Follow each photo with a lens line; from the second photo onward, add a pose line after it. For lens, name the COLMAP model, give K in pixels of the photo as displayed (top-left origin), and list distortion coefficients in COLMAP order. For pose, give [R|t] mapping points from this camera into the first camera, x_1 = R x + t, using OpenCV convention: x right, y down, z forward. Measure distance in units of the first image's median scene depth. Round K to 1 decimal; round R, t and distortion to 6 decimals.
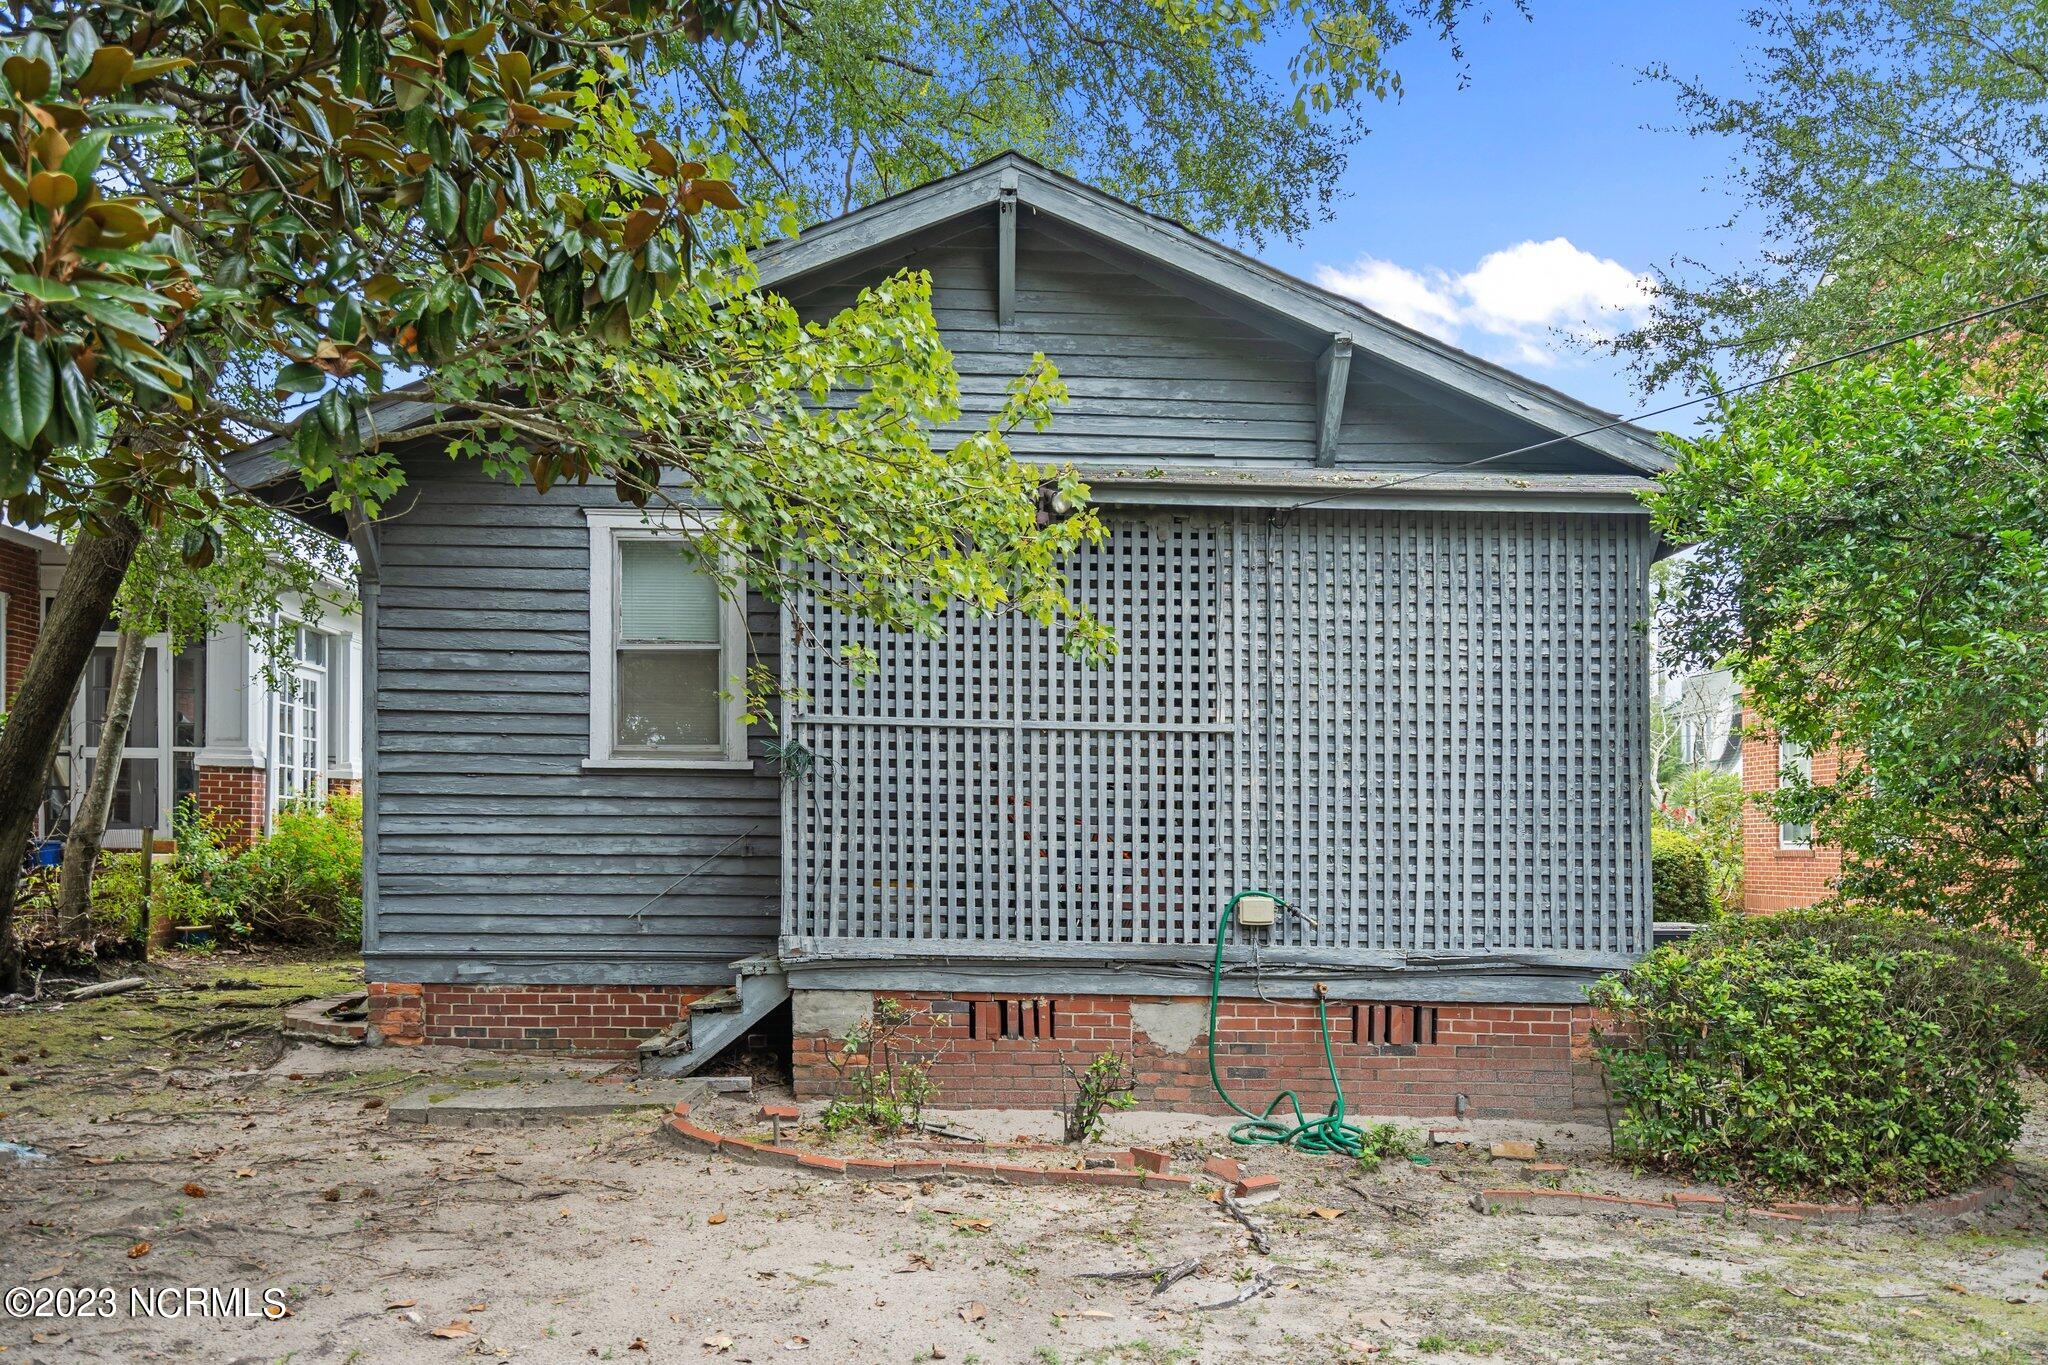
lens RADIAL K [[1613.4, 0, 1024.4], [0, 1613.4, 842.0], [0, 0, 1]] dist [0.008872, 0.003864]
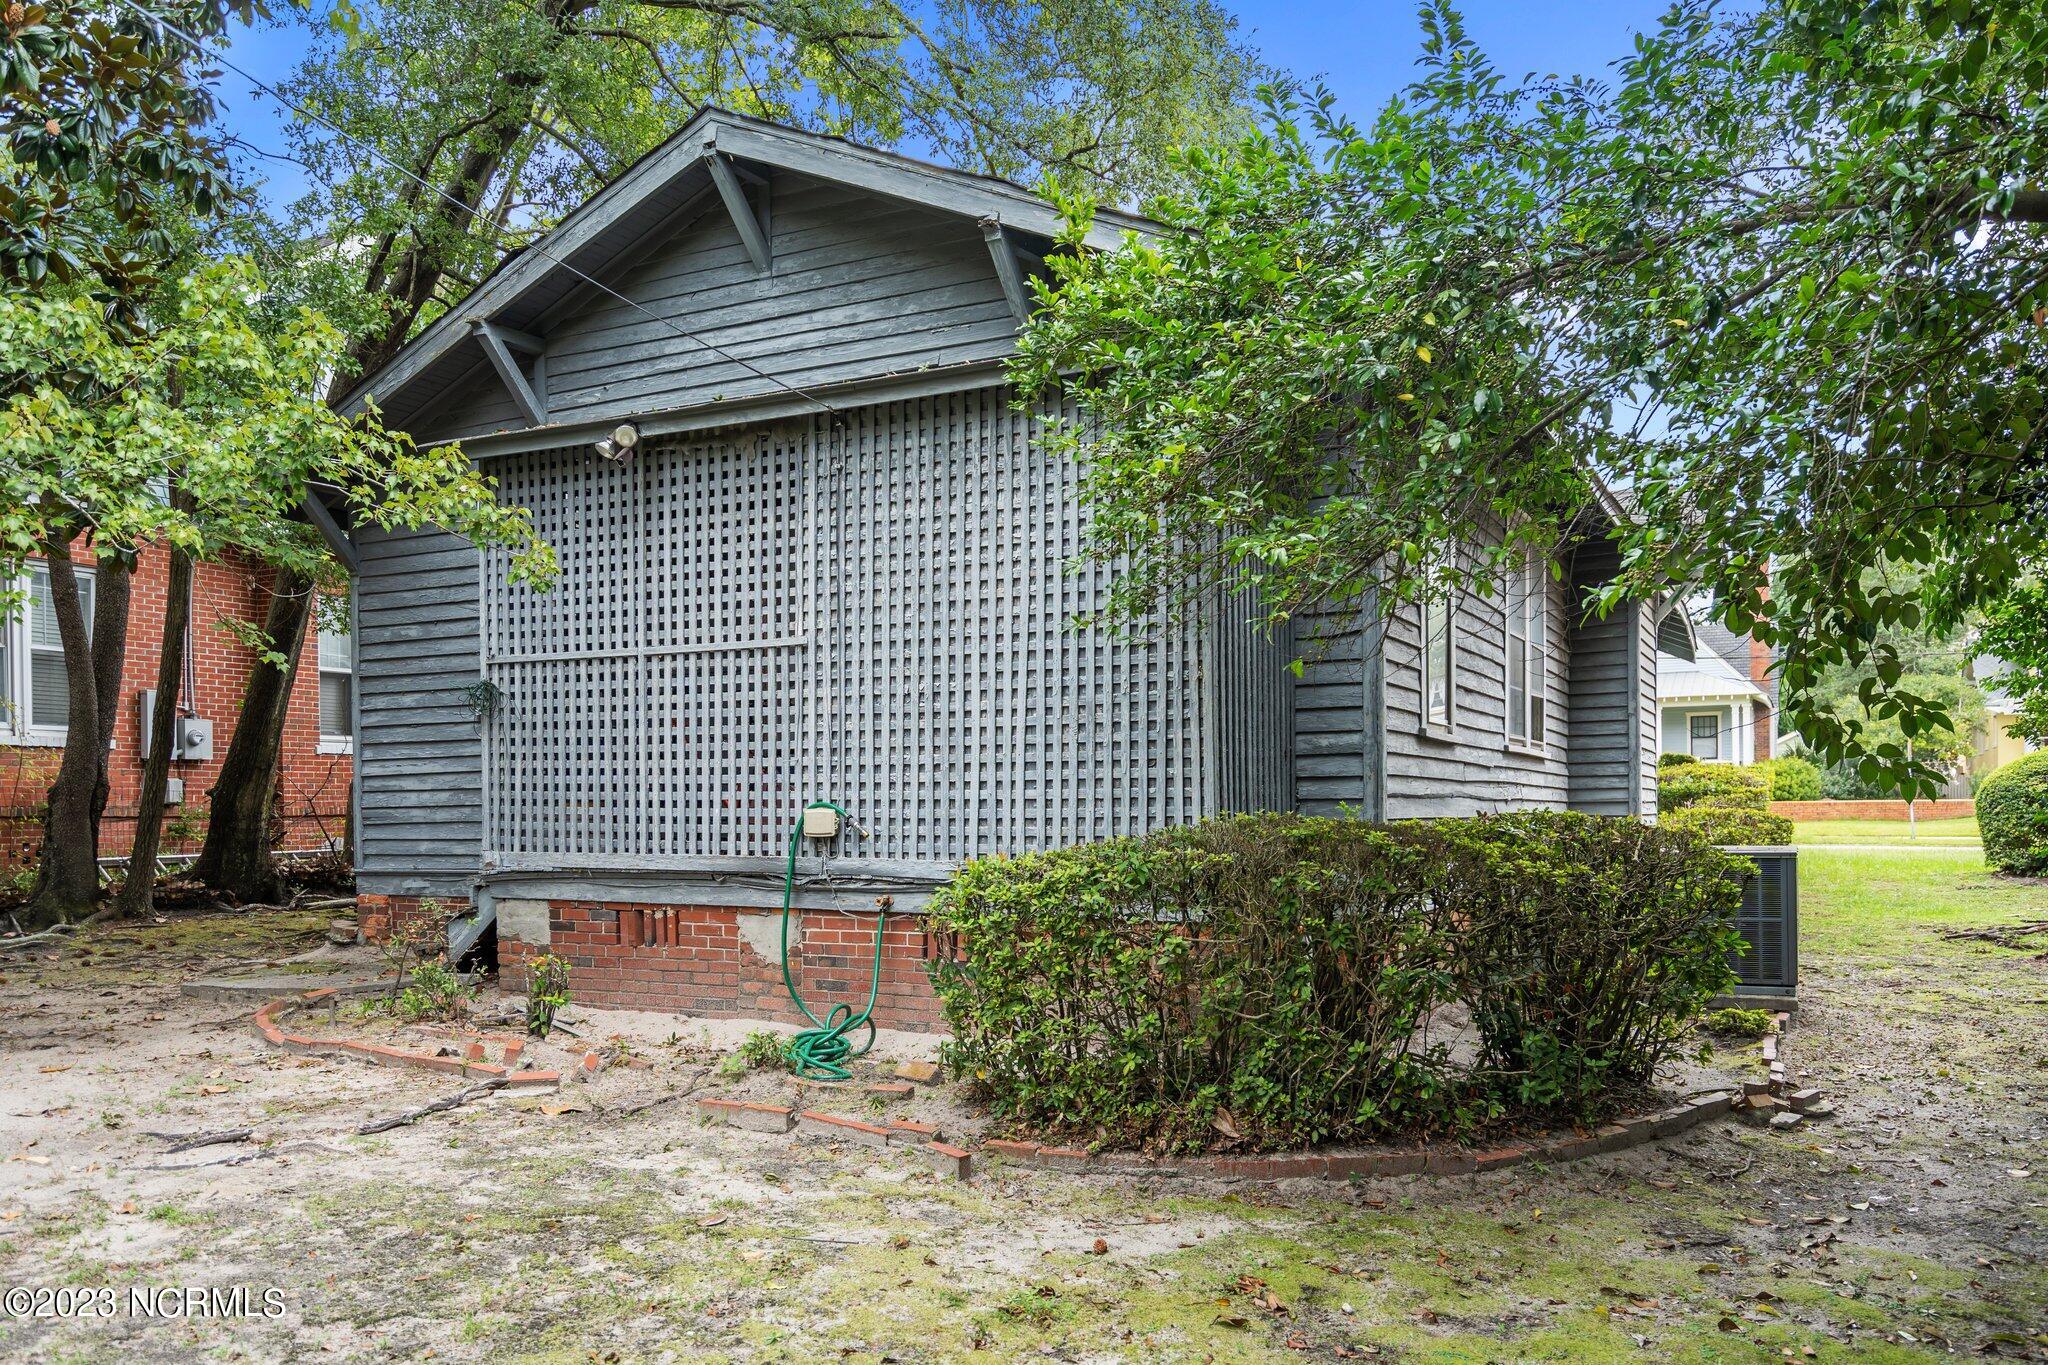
lens RADIAL K [[1507.4, 0, 1019.1], [0, 1507.4, 839.3], [0, 0, 1]] dist [0.011412, -0.001540]
pose [[0.879855, -0.010600, -0.475124, 0.683441], [0.022313, 0.999570, 0.019019, 0.037408], [0.474718, -0.027335, 0.879713, 0.237378]]
